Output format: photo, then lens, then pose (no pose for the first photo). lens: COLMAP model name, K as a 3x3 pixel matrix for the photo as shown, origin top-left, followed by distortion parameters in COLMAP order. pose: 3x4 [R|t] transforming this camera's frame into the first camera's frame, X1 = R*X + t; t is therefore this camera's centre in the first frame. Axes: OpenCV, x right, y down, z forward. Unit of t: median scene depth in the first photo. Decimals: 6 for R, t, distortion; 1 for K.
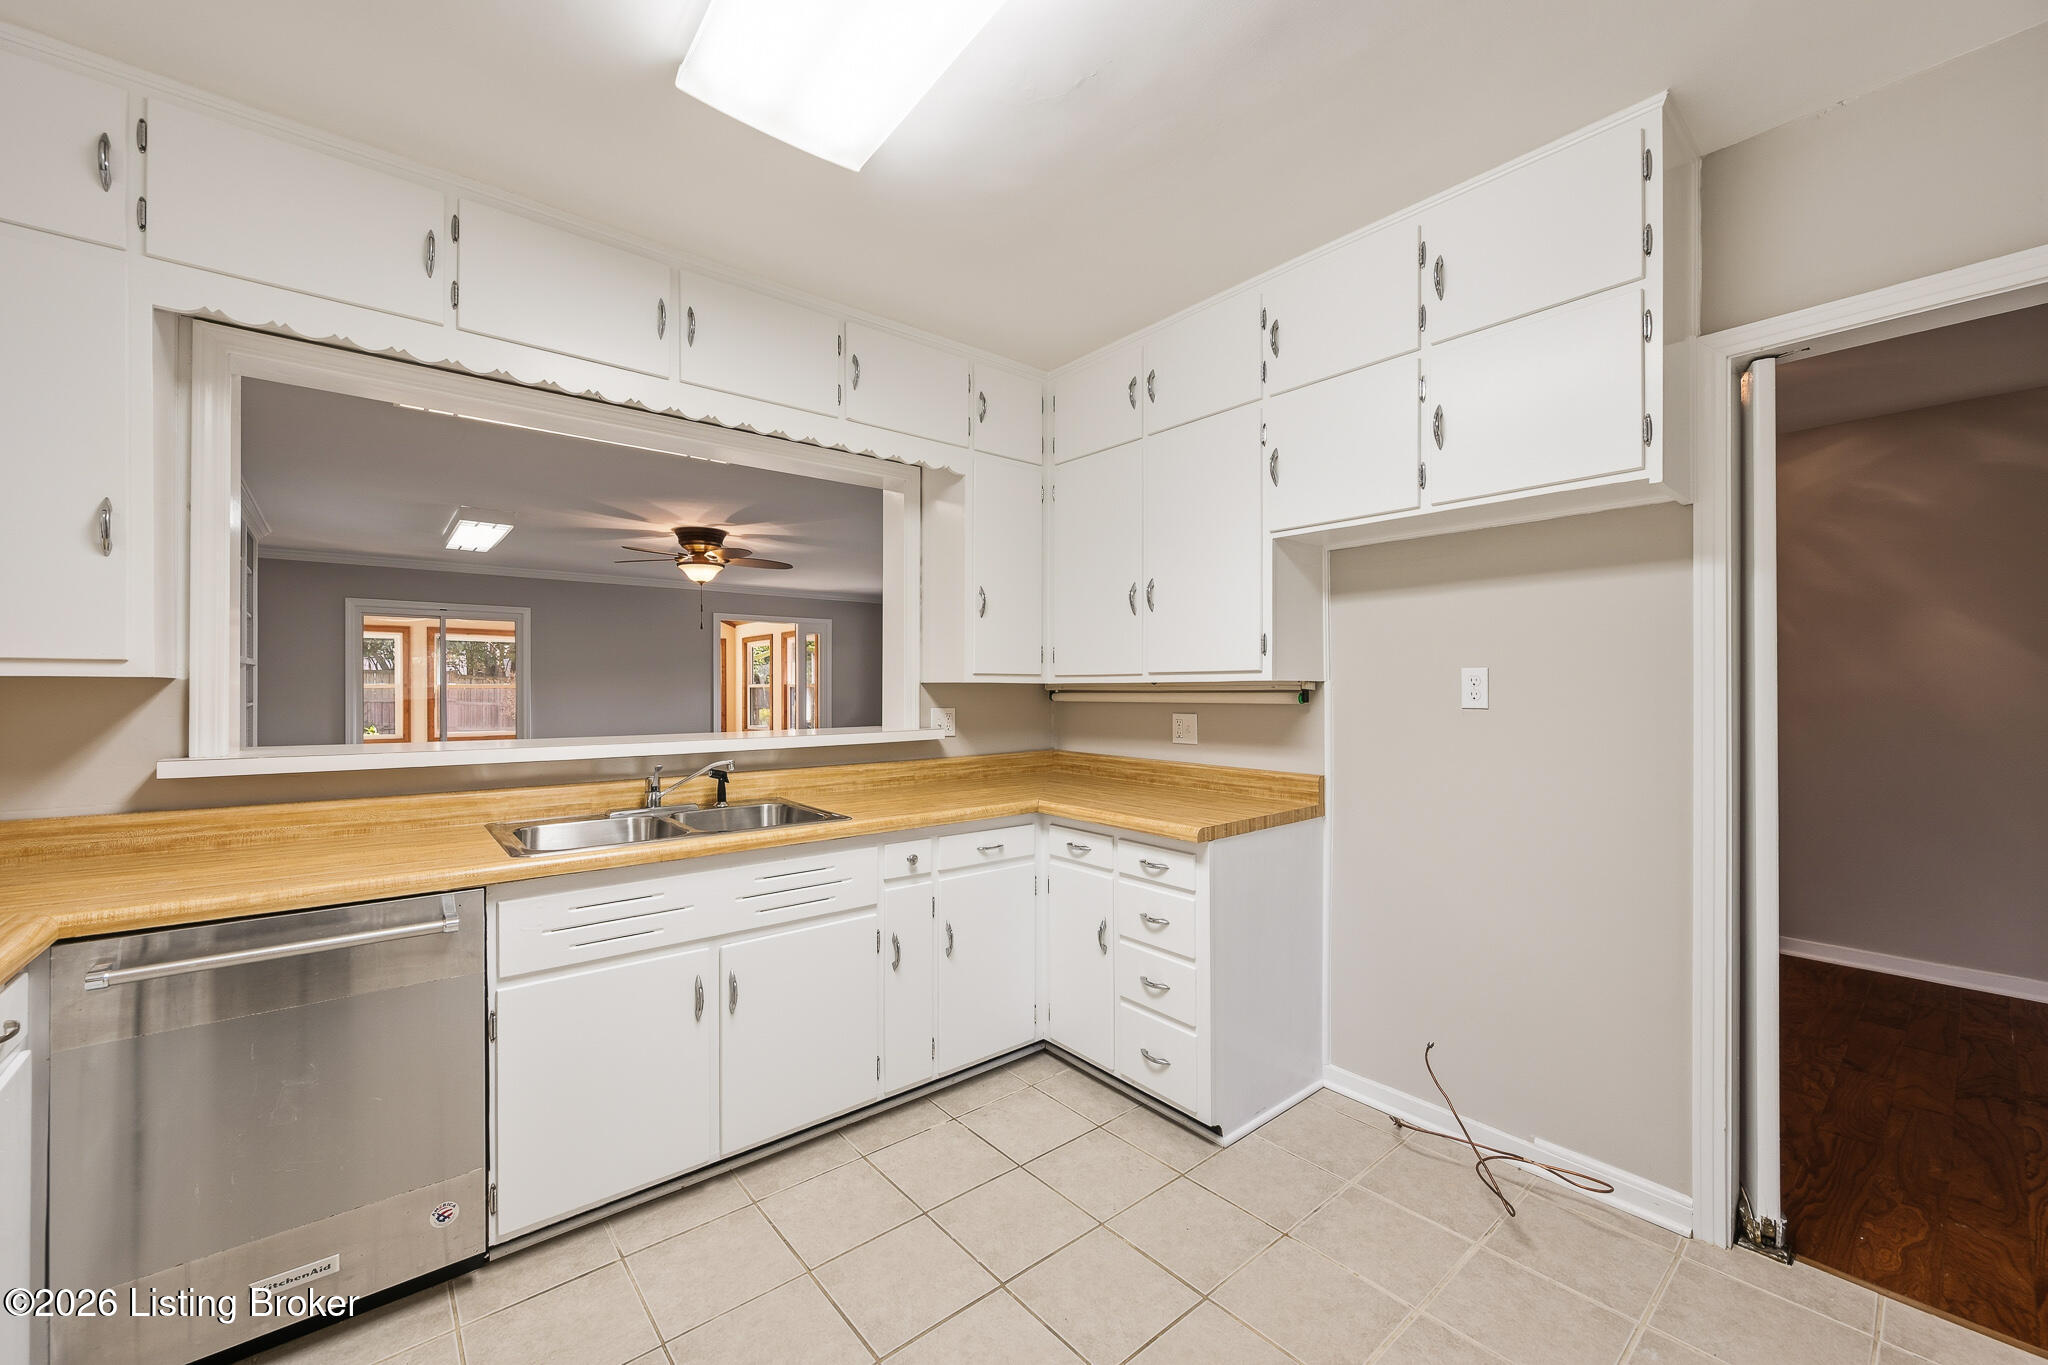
lens RADIAL K [[802.7, 0, 1023.9], [0, 802.7, 687.8], [0, 0, 1]] dist [0.001296, -0.000695]
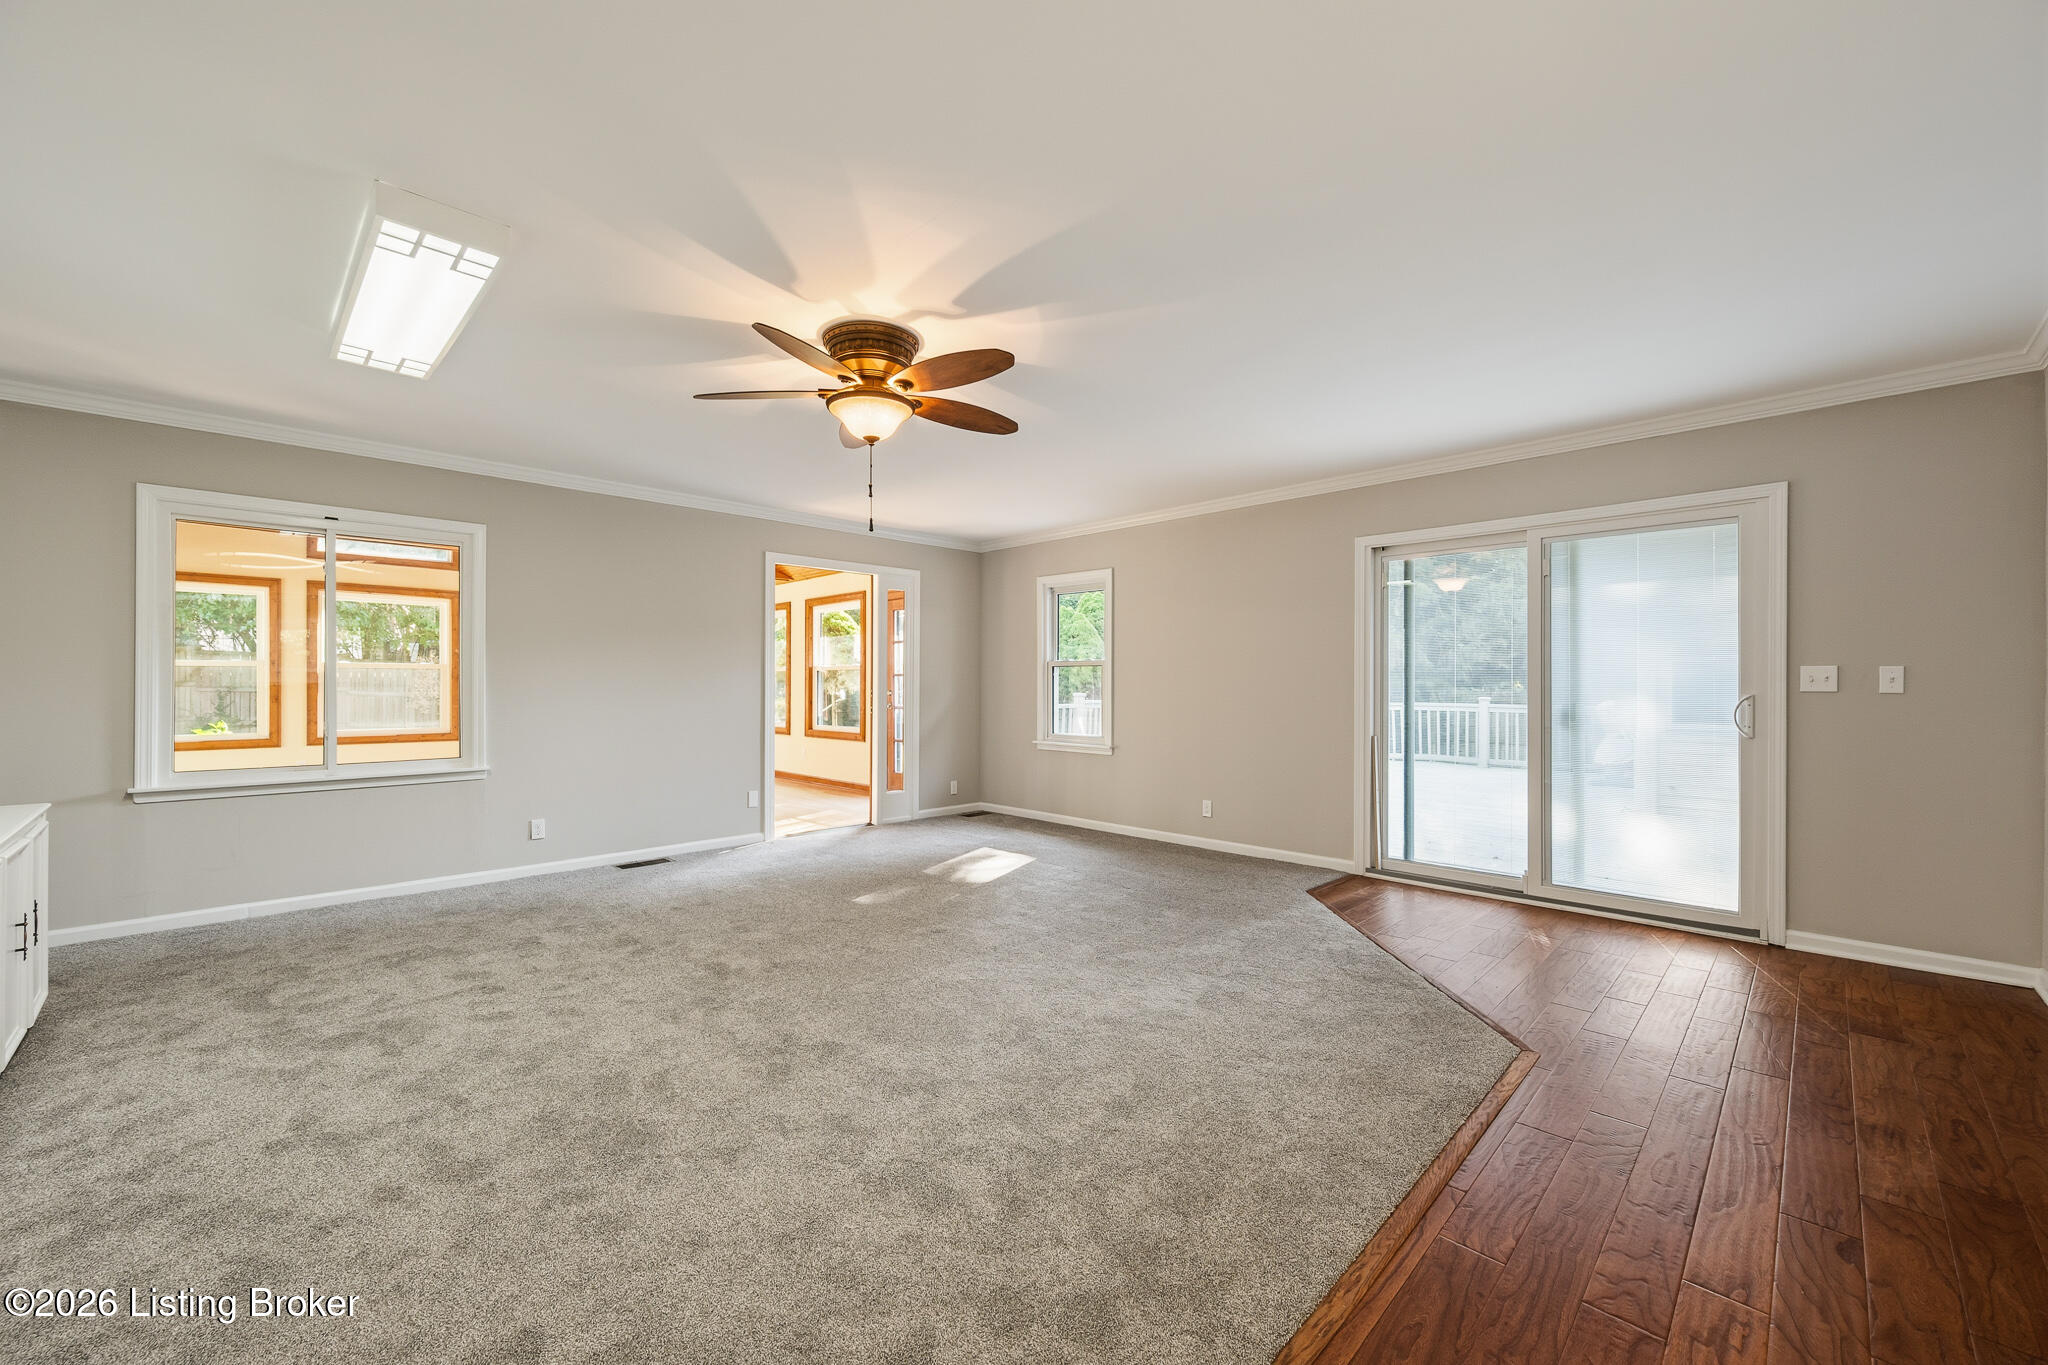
lens RADIAL K [[802.7, 0, 1030.0], [0, 802.7, 688.7], [0, 0, 1]] dist [0.001296, -0.000695]
pose [[0.995930, 0.000461, 0.090131, -0.370538], [-0.001202, 0.999966, 0.008174, 0.025511], [-0.090124, -0.008249, 0.995896, 0.511062]]
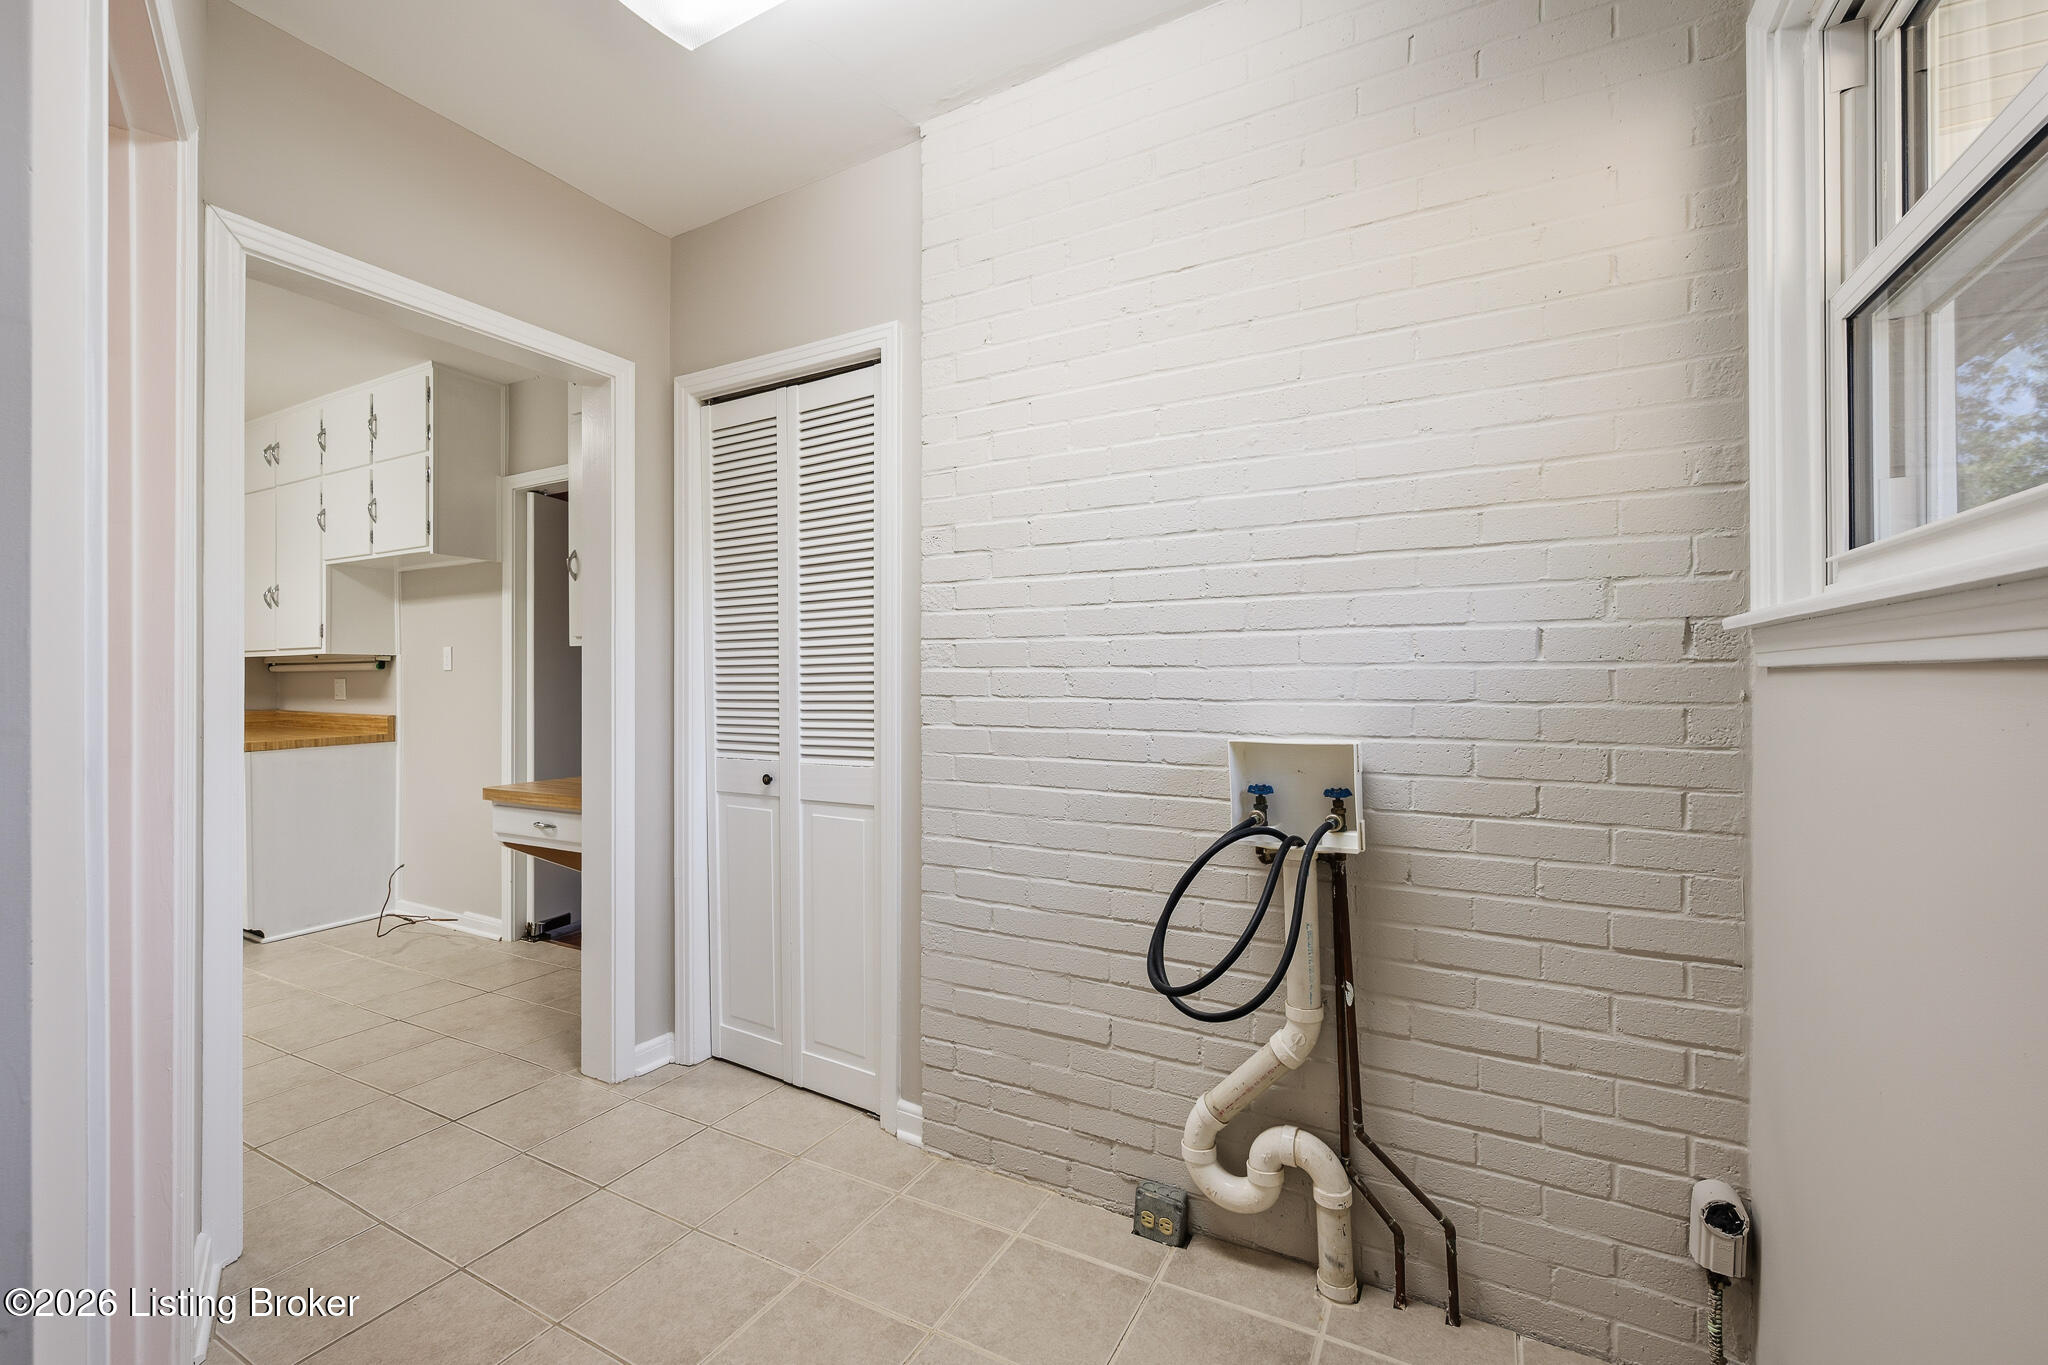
lens RADIAL K [[835.3, 0, 1023.9], [0, 835.3, 680.4], [0, 0, 1]] dist [0.003522, -0.000226]
pose [[0.931329, -0.001969, 0.364172, 0.388665], [0.000994, 0.999995, 0.002863, 0.015663], [-0.364176, -0.002304, 0.931327, -0.409542]]
